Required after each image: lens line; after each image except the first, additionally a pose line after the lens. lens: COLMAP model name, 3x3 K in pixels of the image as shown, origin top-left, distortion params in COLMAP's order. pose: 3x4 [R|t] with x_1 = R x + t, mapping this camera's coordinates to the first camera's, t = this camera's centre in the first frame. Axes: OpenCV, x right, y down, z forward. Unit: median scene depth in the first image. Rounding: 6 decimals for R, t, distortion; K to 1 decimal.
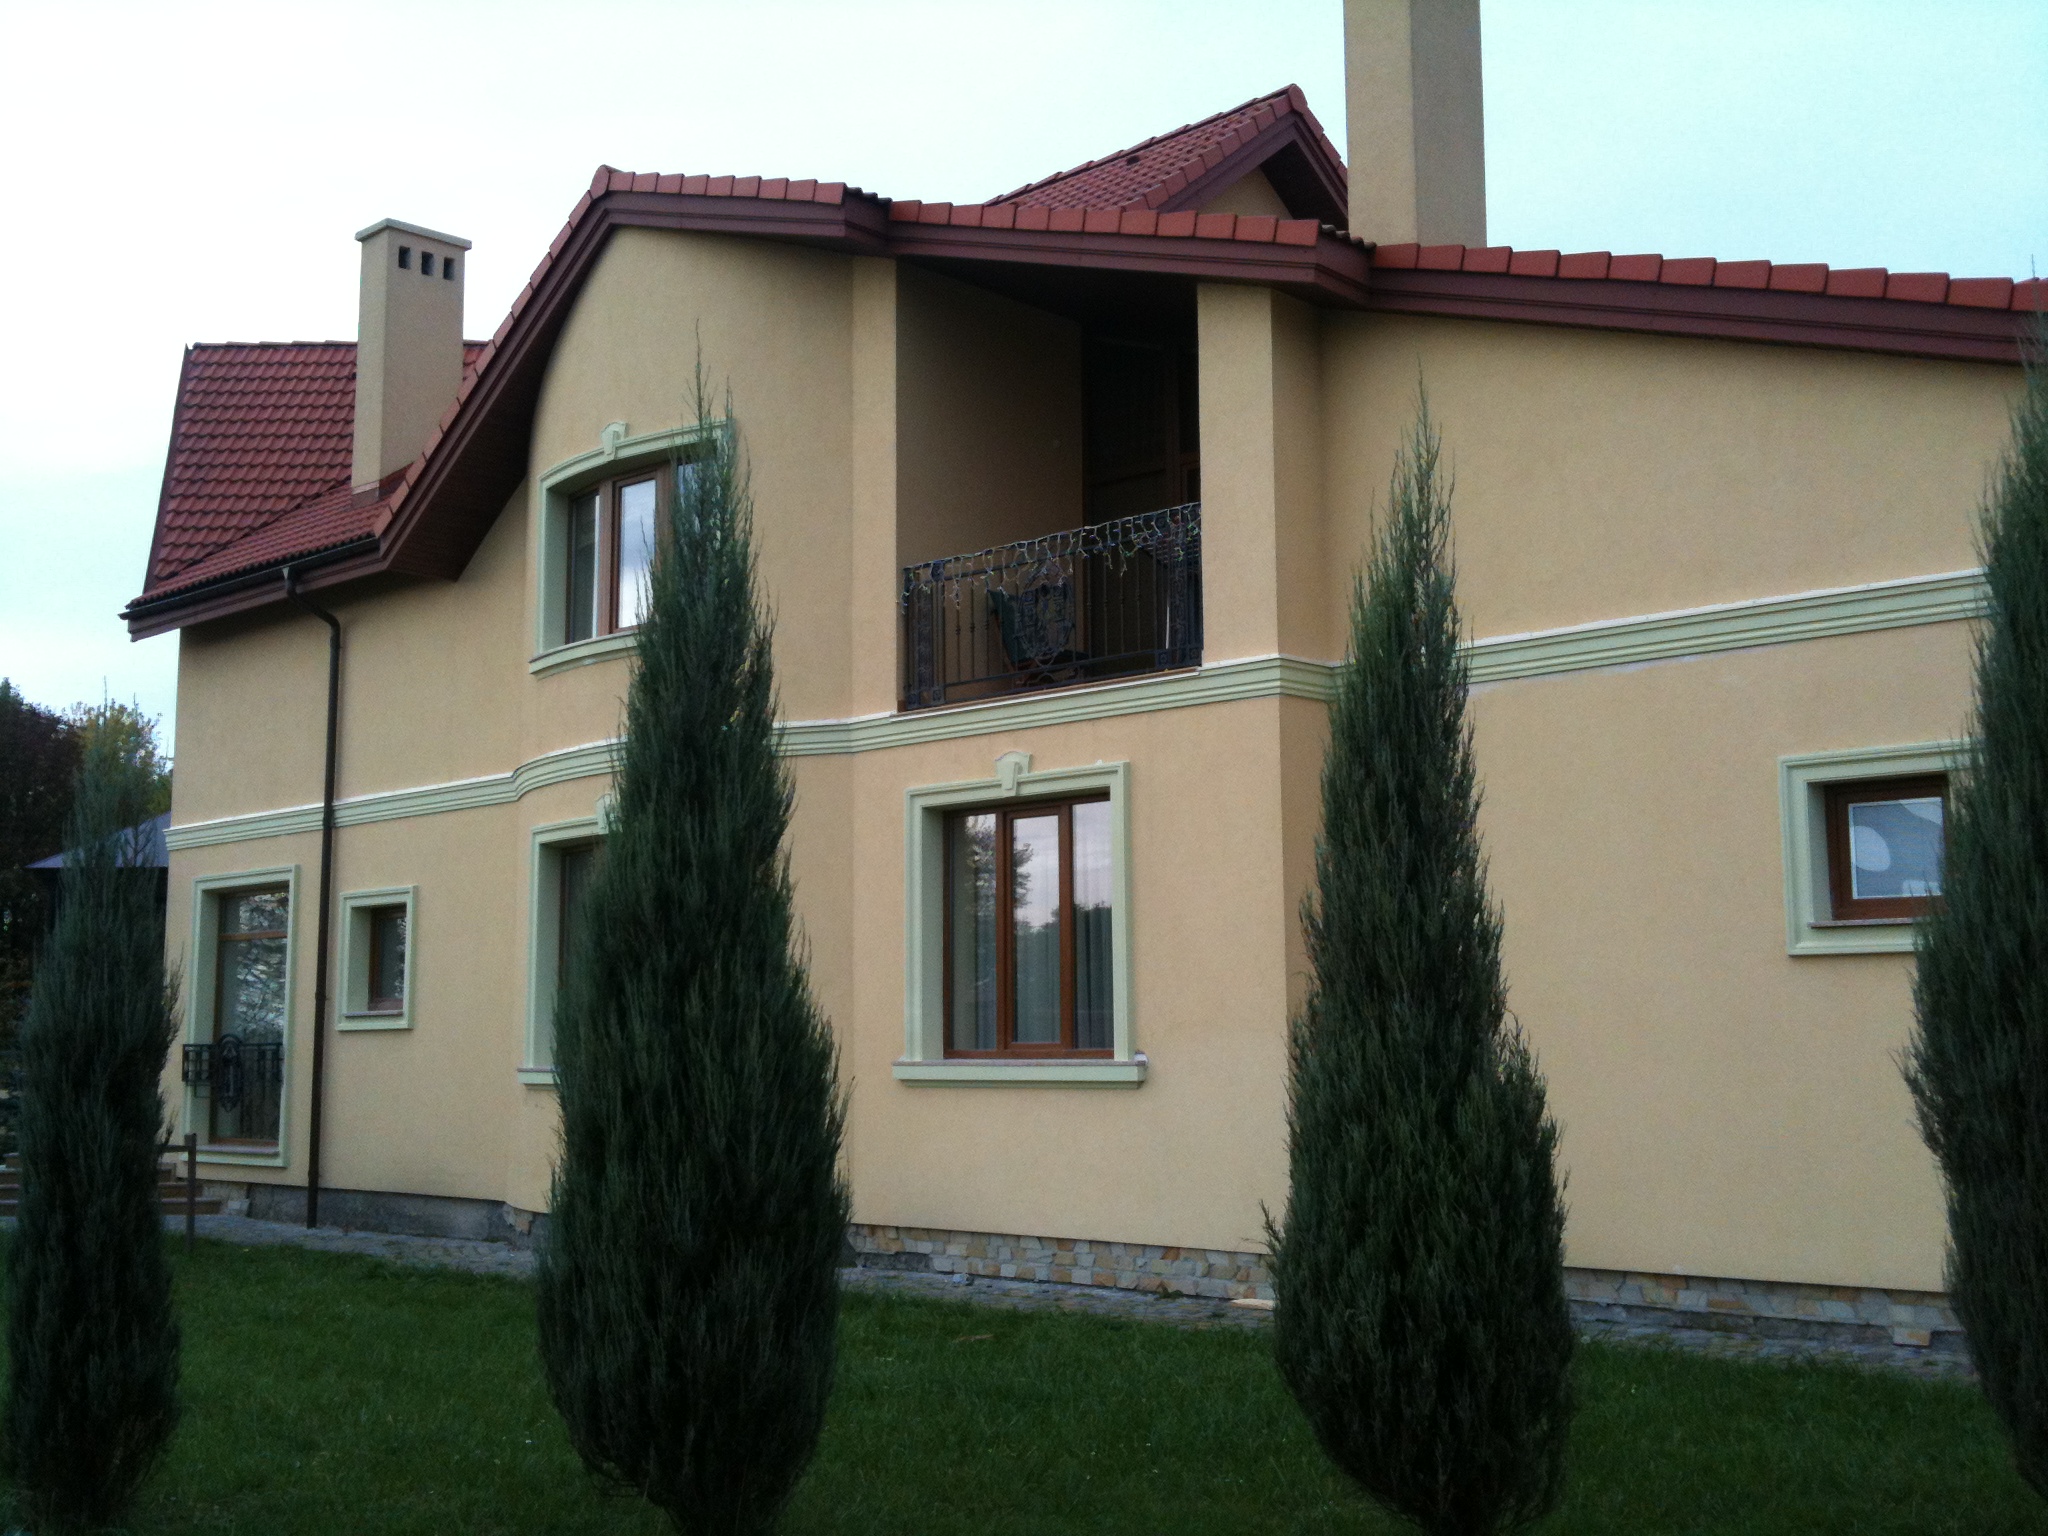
lens RADIAL K [[2151.4, 0, 1024.0], [0, 2151.4, 768.0], [0, 0, 1]] dist [0.162666, -0.409500]
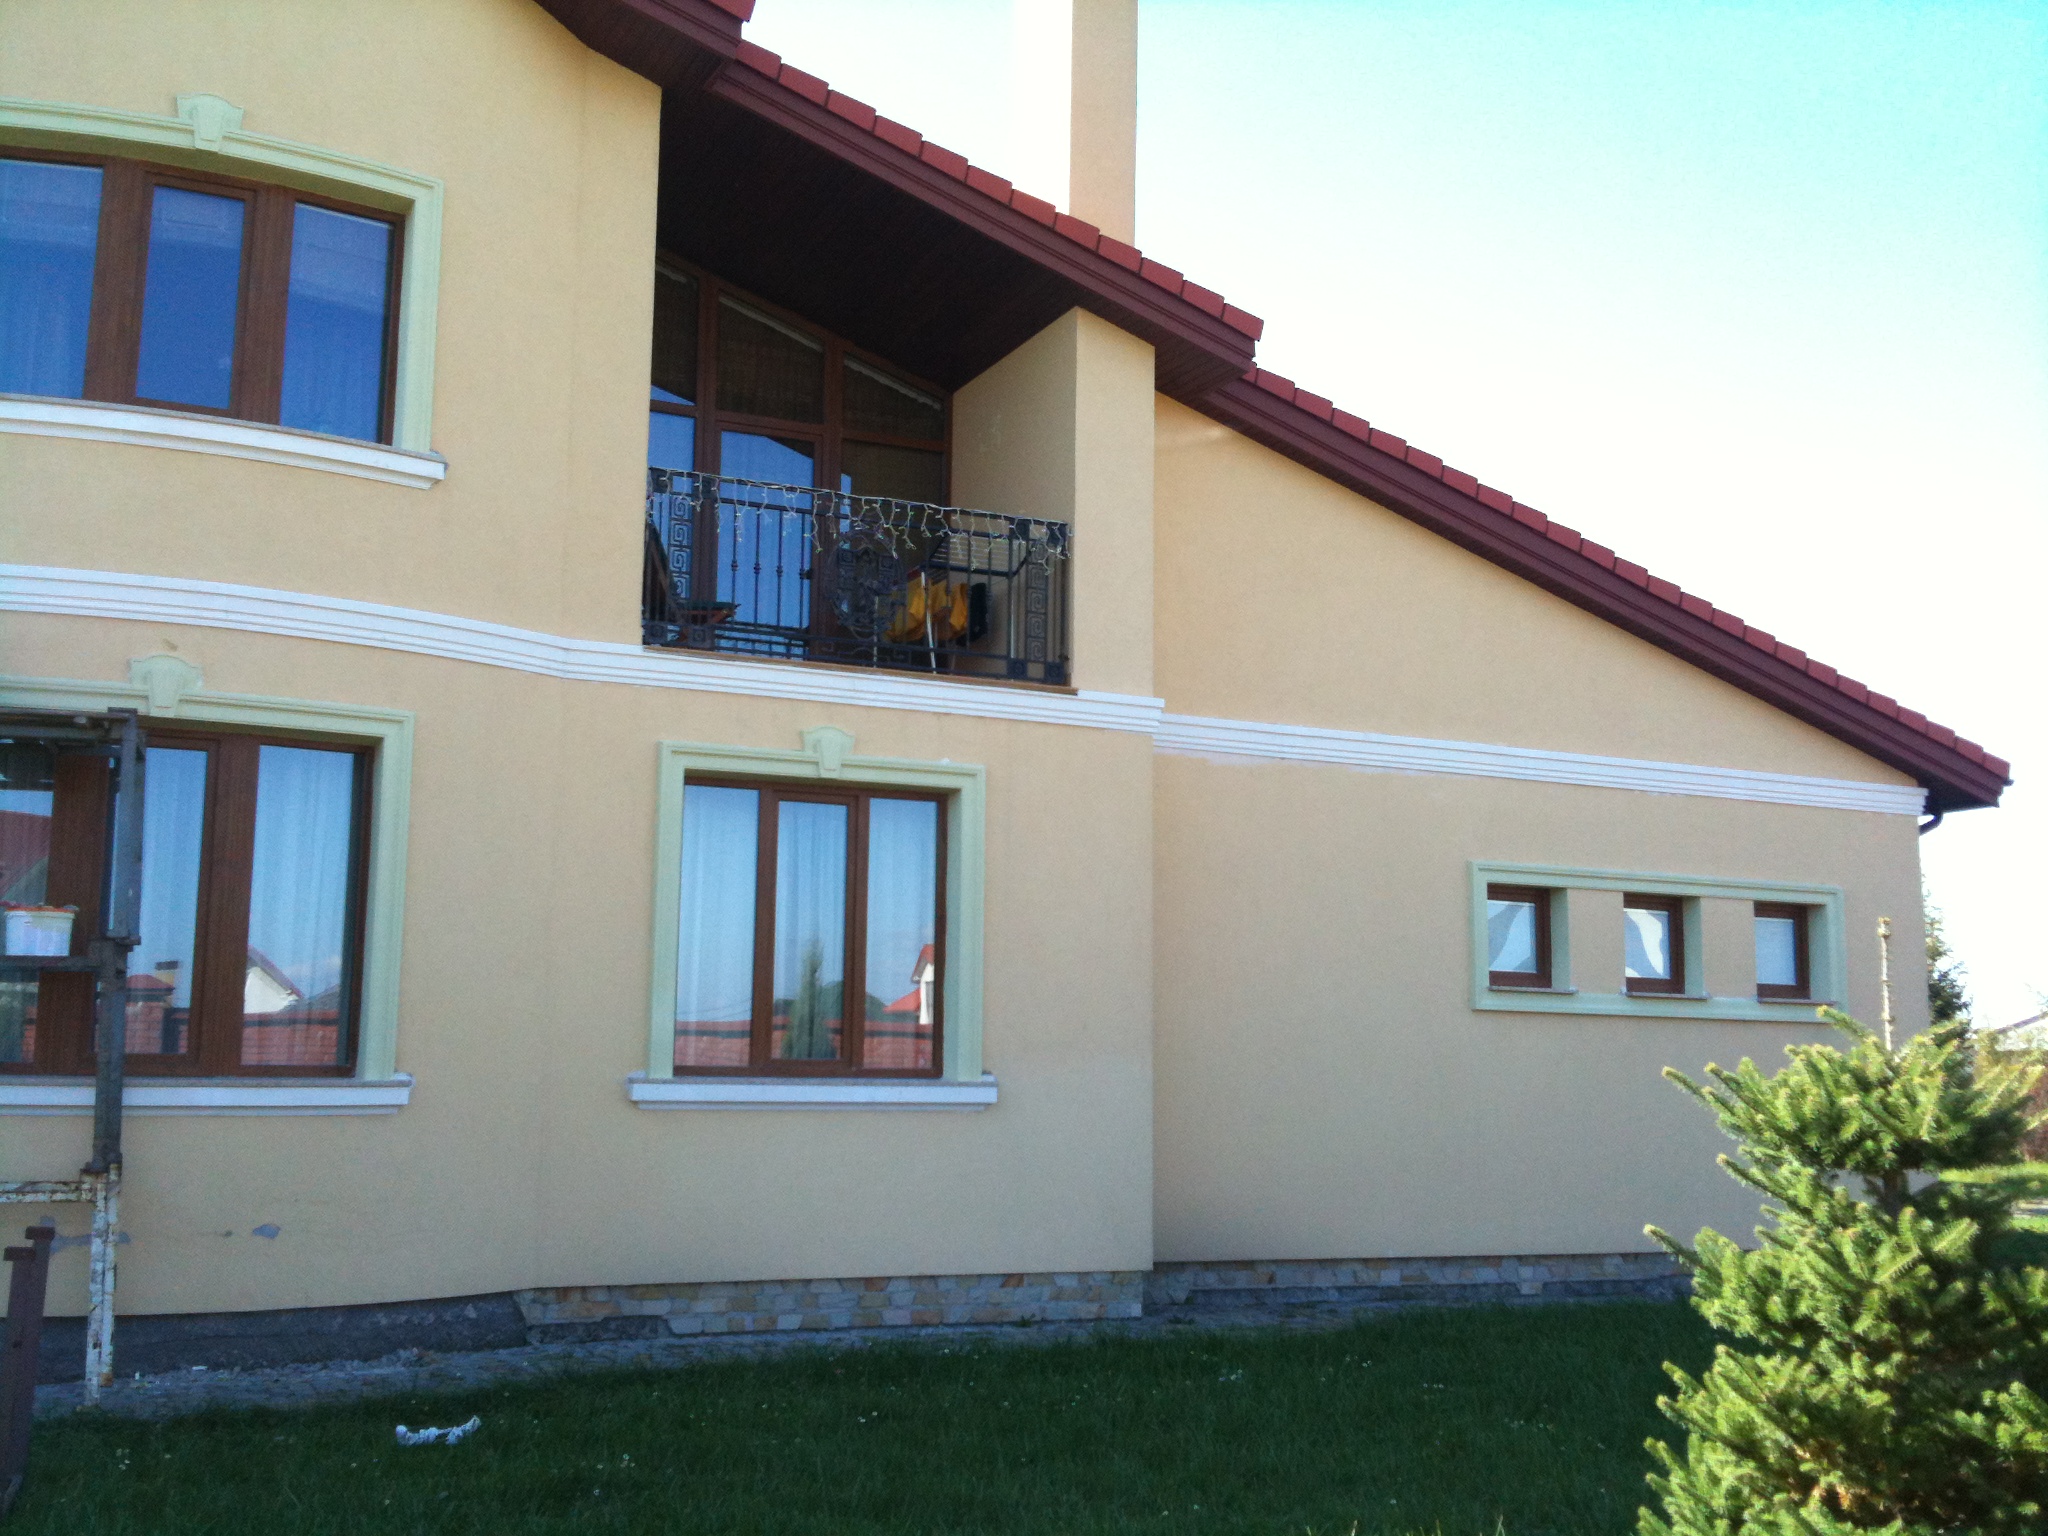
lens RADIAL K [[2151.4, 0, 1024.0], [0, 2151.4, 768.0], [0, 0, 1]] dist [0.162666, -0.409500]
pose [[0.381084, 0.141011, 0.913724, -0.835110], [-0.138957, 0.985810, -0.094181, 0.086813], [-0.914038, -0.091078, 0.395271, 0.621708]]
